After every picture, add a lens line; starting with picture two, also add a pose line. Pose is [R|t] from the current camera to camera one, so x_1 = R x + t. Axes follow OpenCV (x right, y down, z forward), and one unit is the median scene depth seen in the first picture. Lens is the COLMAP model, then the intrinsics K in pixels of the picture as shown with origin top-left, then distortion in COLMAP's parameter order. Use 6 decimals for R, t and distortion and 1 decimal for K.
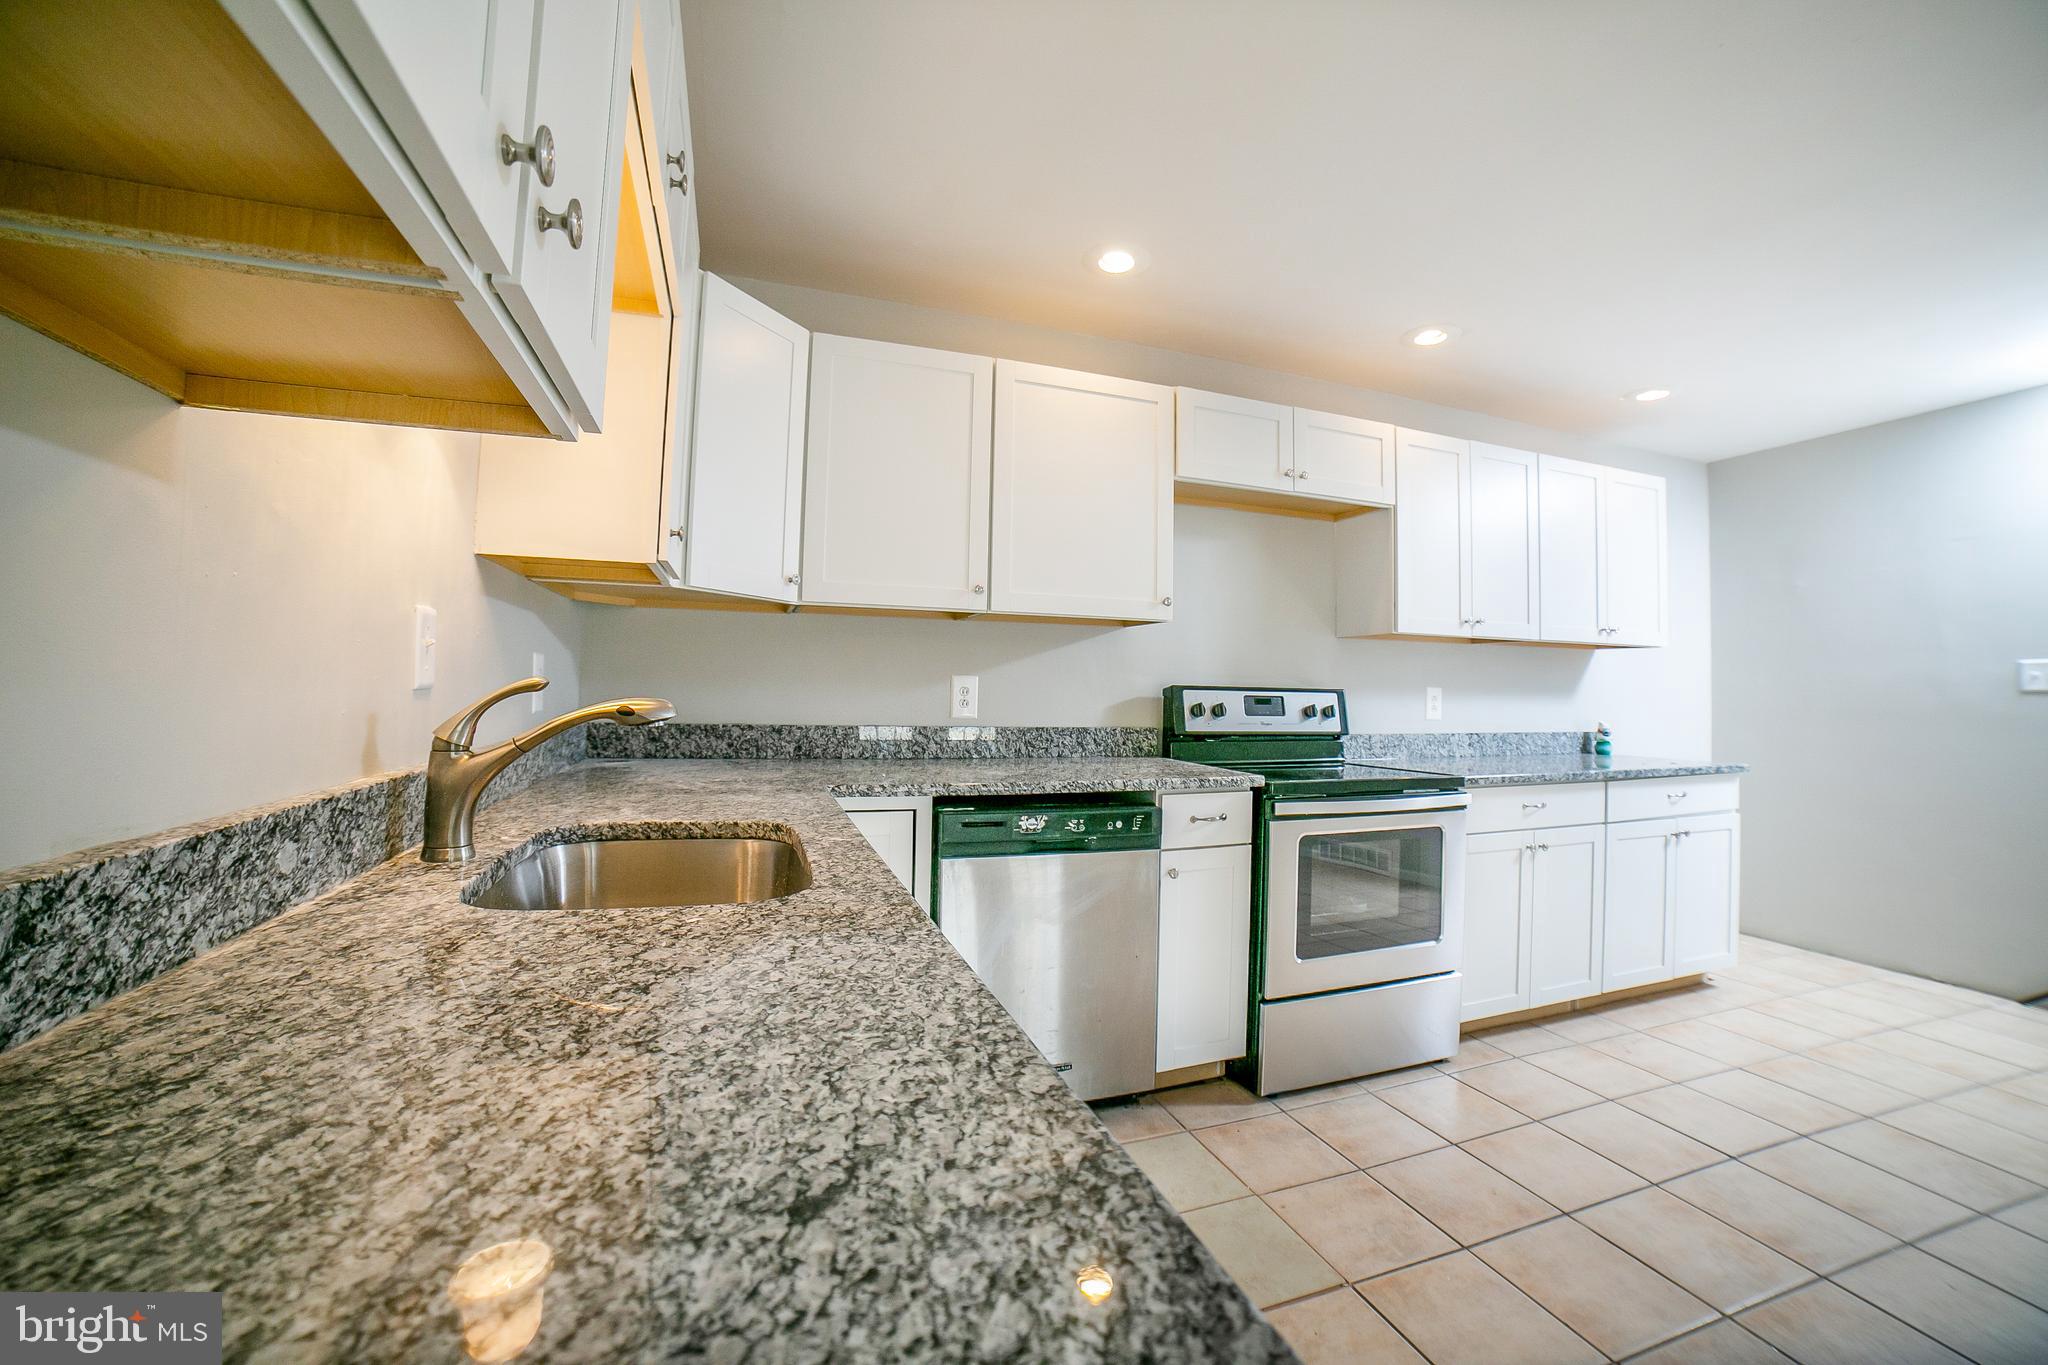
lens RADIAL K [[813.7, 0, 1016.5], [0, 813.7, 665.1], [0, 0, 1]] dist [-0.114126, 0.040321]
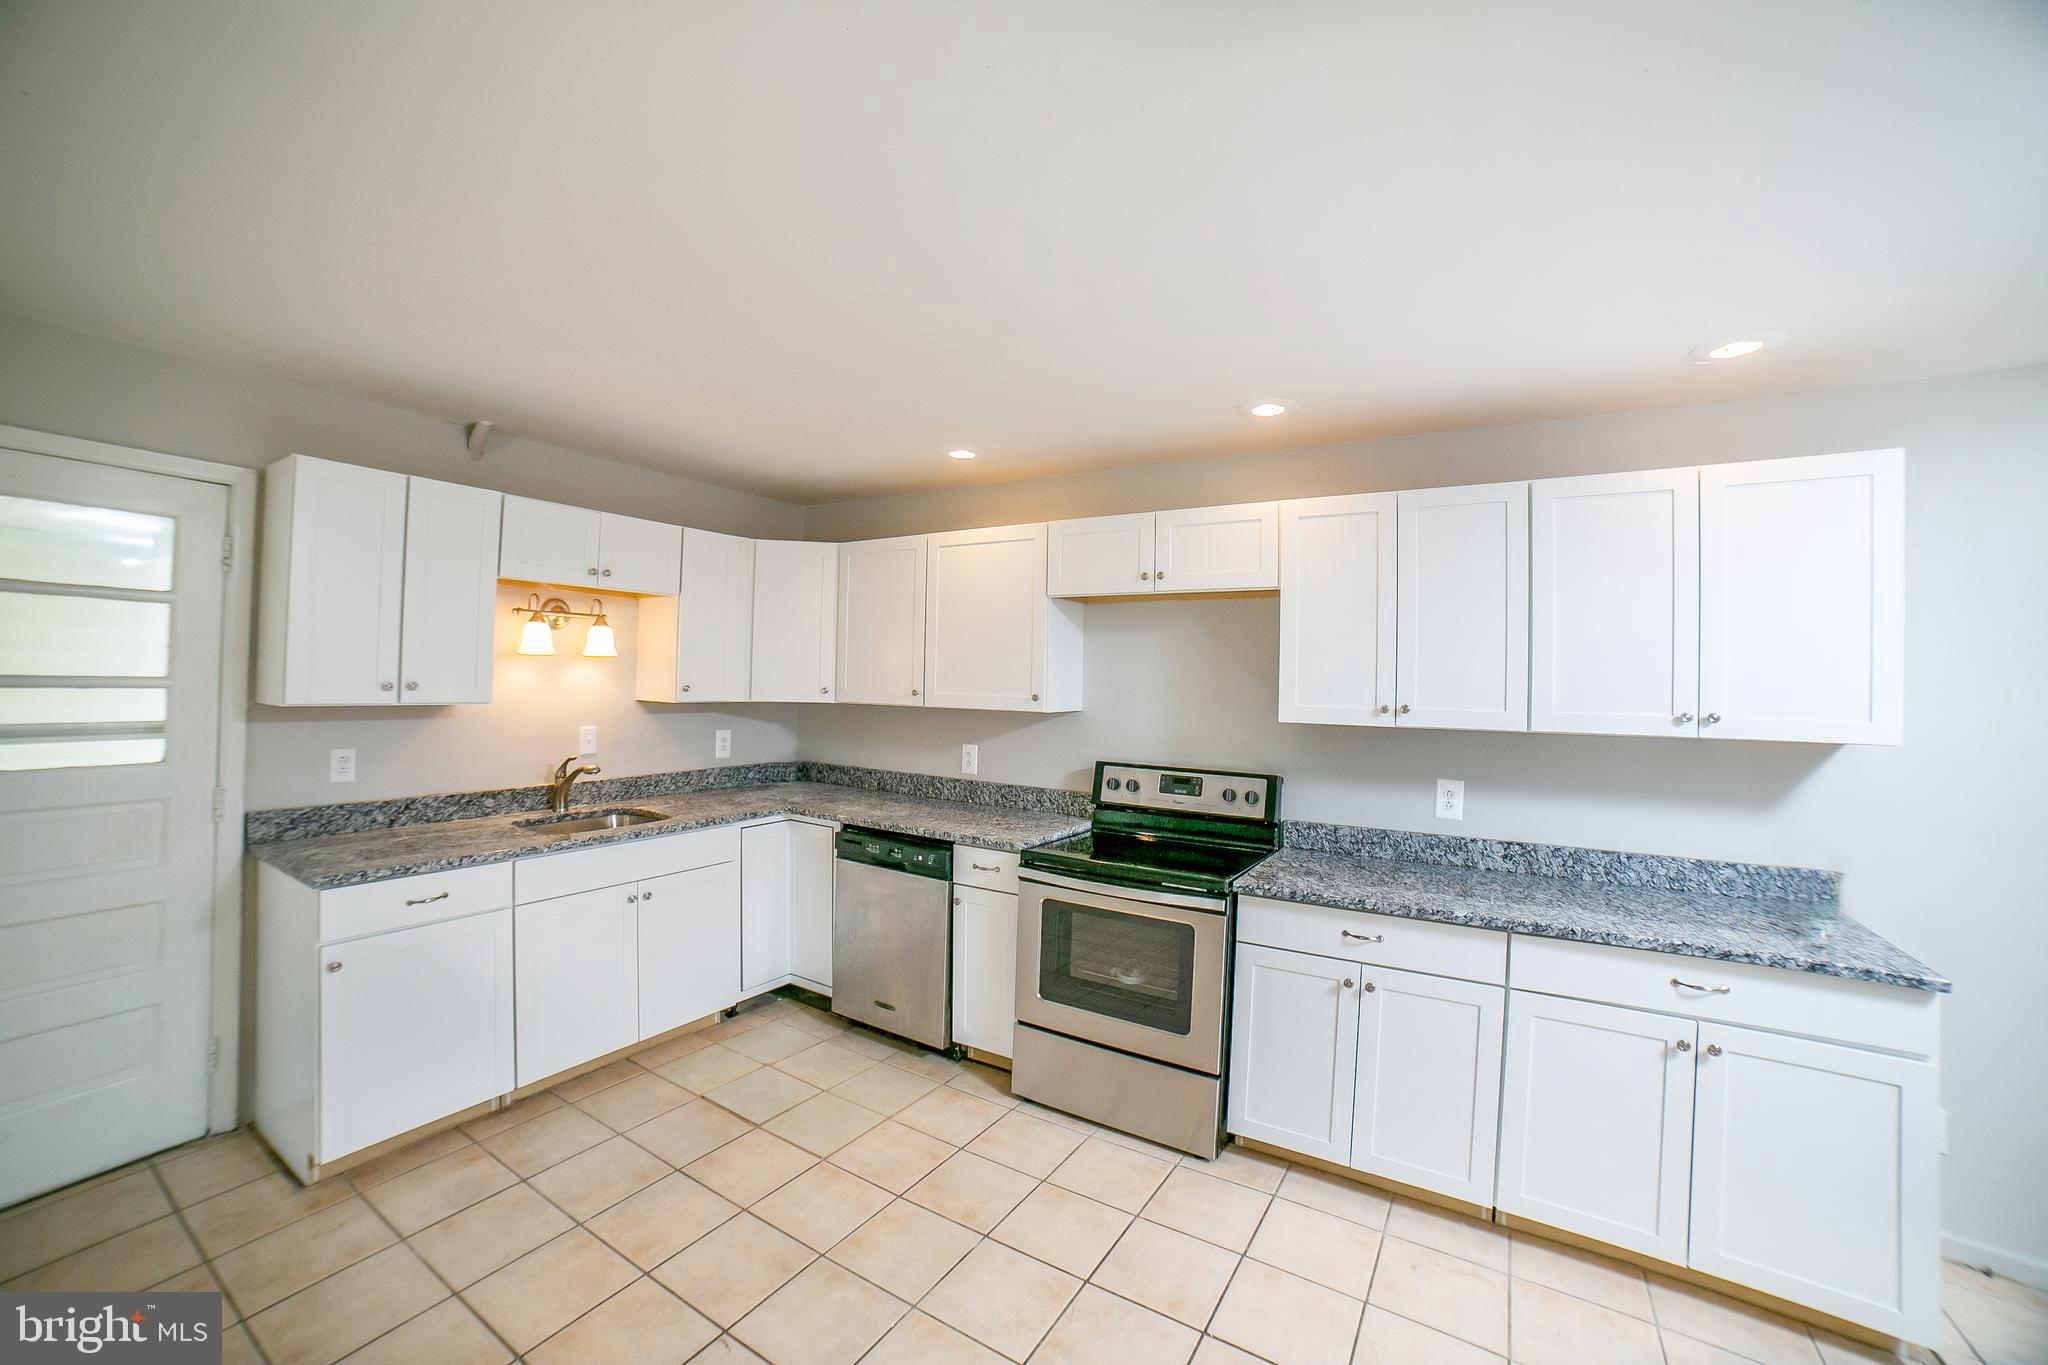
lens RADIAL K [[813.7, 0, 1016.5], [0, 813.7, 665.1], [0, 0, 1]] dist [-0.114126, 0.040321]
pose [[0.625696, -0.016229, -0.779898, 1.112554], [0.012538, 0.999864, -0.010747, -0.110642], [0.779967, -0.003053, 0.625814, 0.168897]]
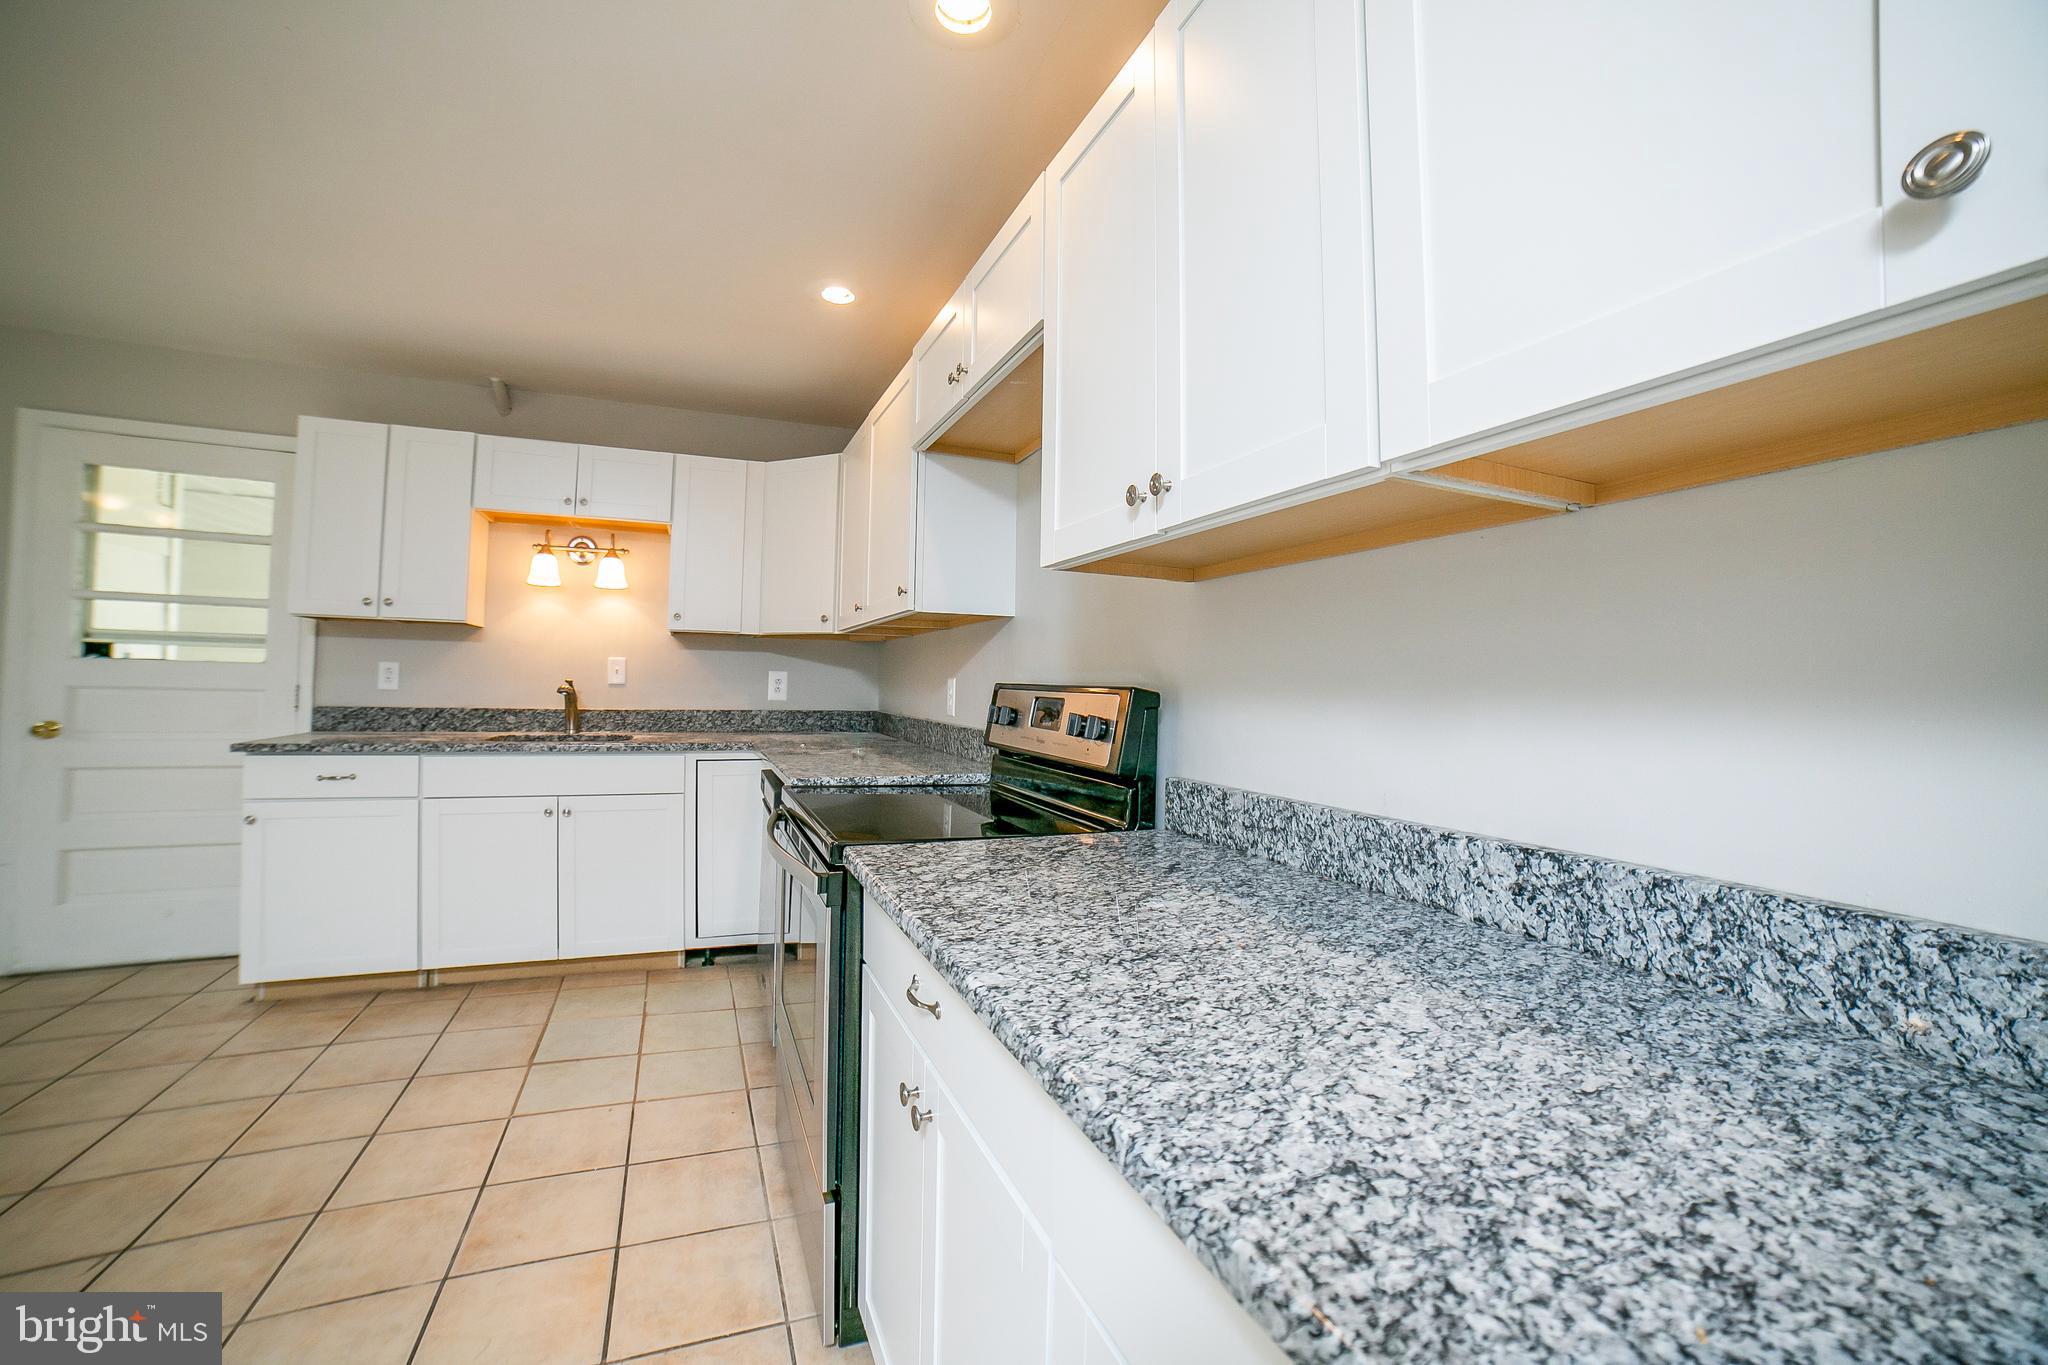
lens RADIAL K [[813.7, 0, 1016.5], [0, 813.7, 665.1], [0, 0, 1]] dist [-0.114126, 0.040321]
pose [[0.057286, -0.043248, -0.997421, 1.054002], [0.009509, 0.999040, -0.042772, 0.043655], [0.998313, -0.007034, 0.057642, 1.028449]]
